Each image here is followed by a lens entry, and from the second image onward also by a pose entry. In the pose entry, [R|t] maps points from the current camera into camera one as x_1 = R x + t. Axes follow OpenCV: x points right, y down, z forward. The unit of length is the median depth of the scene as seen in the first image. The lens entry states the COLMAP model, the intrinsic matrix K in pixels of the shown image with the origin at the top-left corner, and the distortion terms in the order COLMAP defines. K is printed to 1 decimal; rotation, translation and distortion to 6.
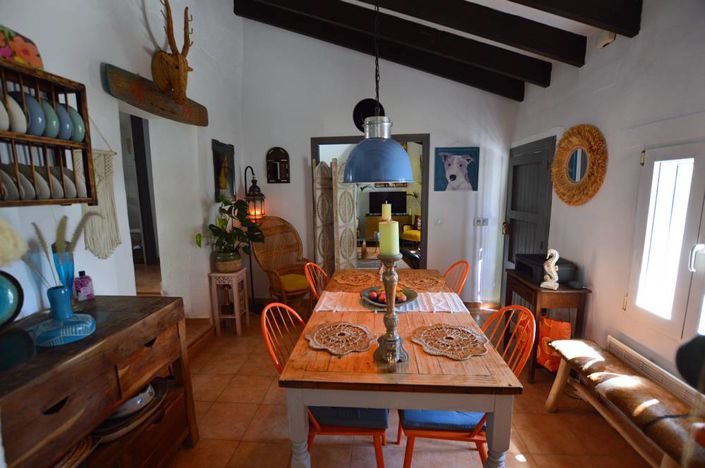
lens RADIAL K [[321.9, 0, 352.5], [0, 321.9, 234.0], [0, 0, 1]] dist [-0.030389, 0.000487]
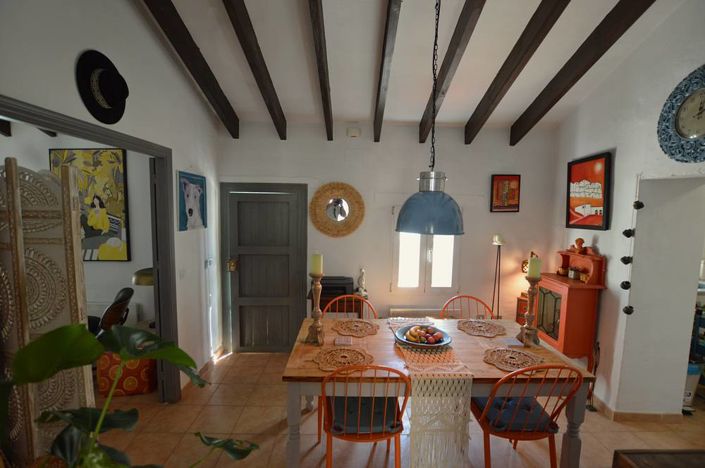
lens RADIAL K [[321.9, 0, 352.5], [0, 321.9, 234.0], [0, 0, 1]] dist [-0.030389, 0.000487]
pose [[-0.101610, -0.071511, 0.992251, -0.492536], [0.118056, 0.989498, 0.083402, -0.143796], [-0.987795, 0.125616, -0.092101, 0.701562]]
